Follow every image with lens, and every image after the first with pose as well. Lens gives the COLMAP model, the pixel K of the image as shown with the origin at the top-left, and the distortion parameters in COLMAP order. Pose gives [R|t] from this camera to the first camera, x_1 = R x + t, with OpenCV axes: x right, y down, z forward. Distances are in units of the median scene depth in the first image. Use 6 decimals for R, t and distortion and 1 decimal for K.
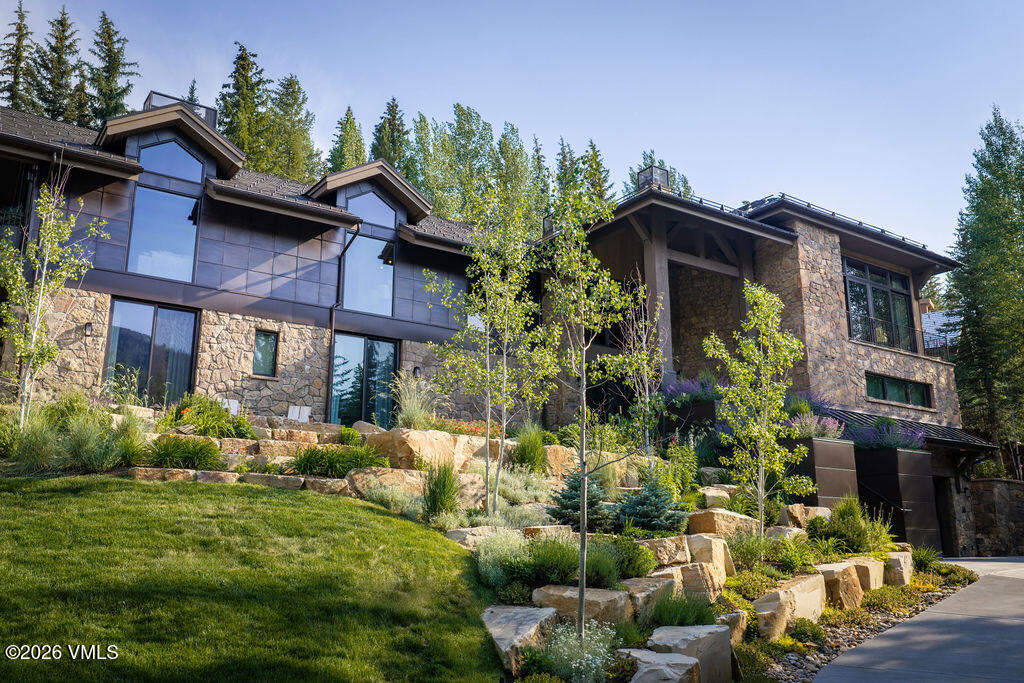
lens RADIAL K [[838.6, 0, 498.5], [0, 838.6, 339.7], [0, 0, 1]] dist [-0.046897, -0.002926]
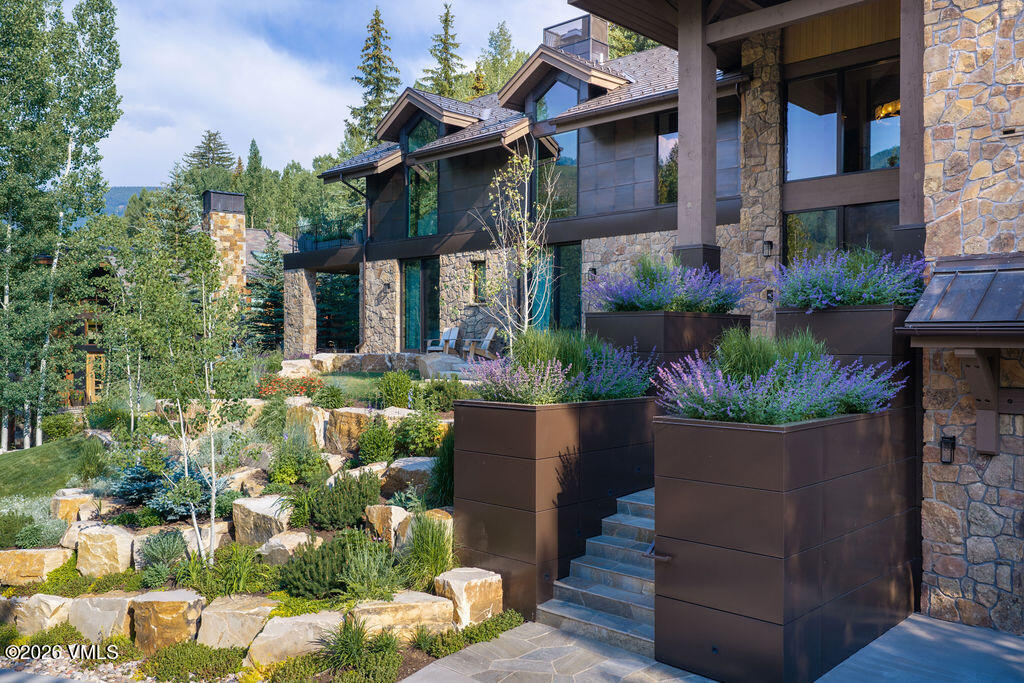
lens RADIAL K [[830.4, 0, 512.0], [0, 830.4, 341.5], [0, 0, 1]] dist [-0.159821, 0.210109]
pose [[0.205144, 0.000916, -0.978731, 1.126685], [0.233963, 0.970962, 0.049948, 0.066839], [0.950356, -0.239234, 0.198973, 1.085430]]
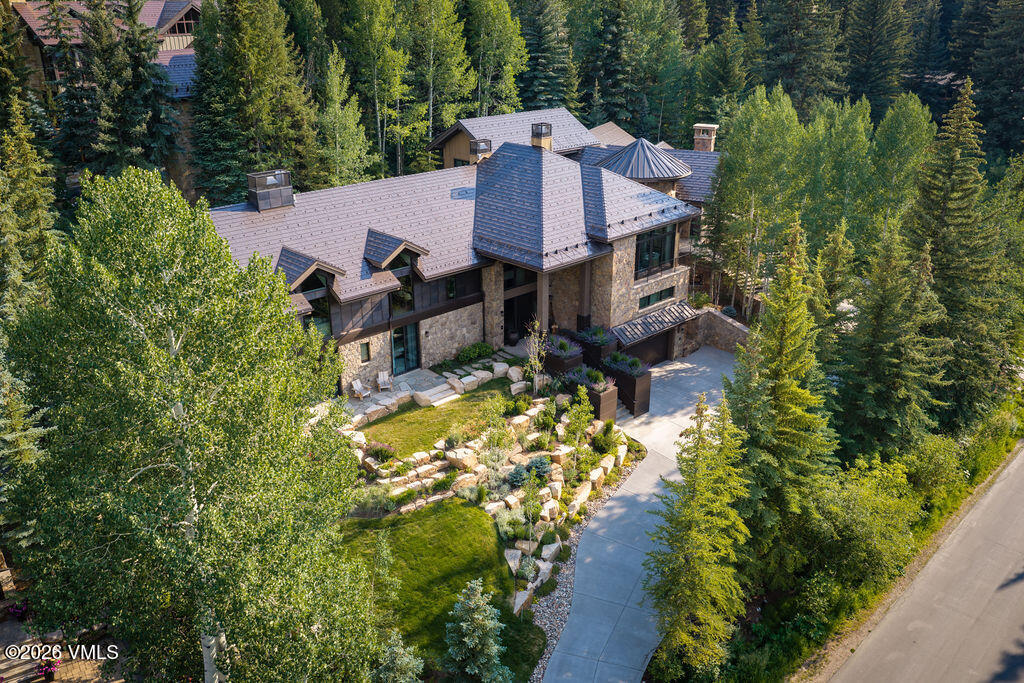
lens RADIAL K [[830.4, 0, 512.0], [0, 830.4, 341.5], [0, 0, 1]] dist [-0.159821, 0.210109]
pose [[0.982736, -0.067648, 0.172203, -0.369161], [-0.044962, 0.815531, 0.576964, -1.712013], [-0.179467, -0.574746, 0.798410, -1.034440]]
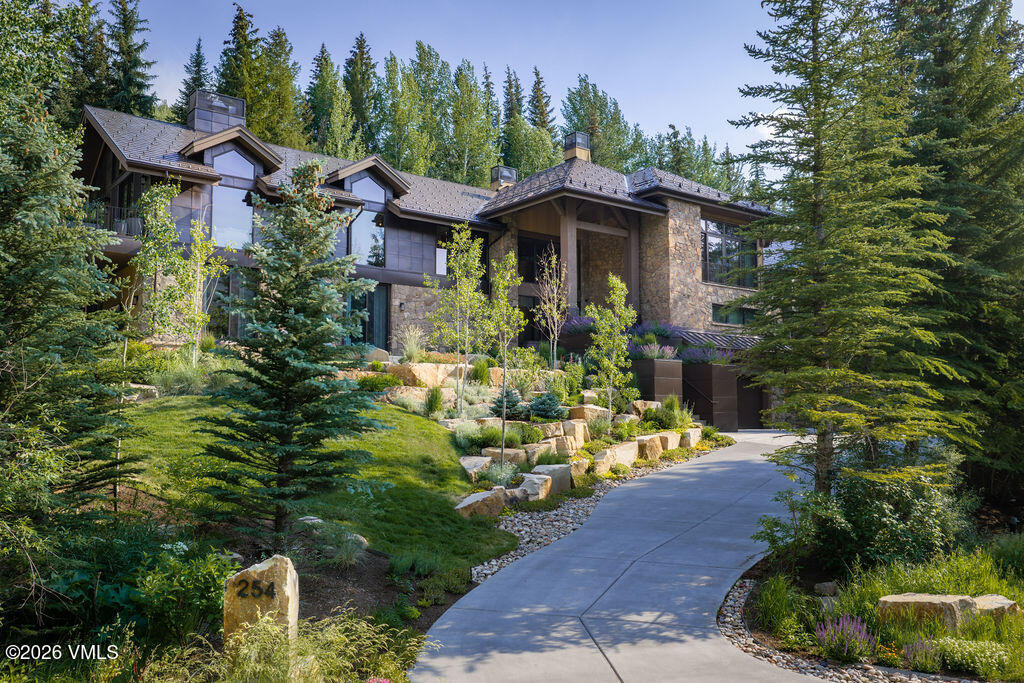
lens RADIAL K [[830.4, 0, 512.0], [0, 830.4, 341.5], [0, 0, 1]] dist [-0.159821, 0.210109]
pose [[0.996959, 0.001911, 0.077904, -0.029469], [-0.013917, 0.987996, 0.153854, -0.186411], [-0.076675, -0.154471, 0.985018, -0.652049]]
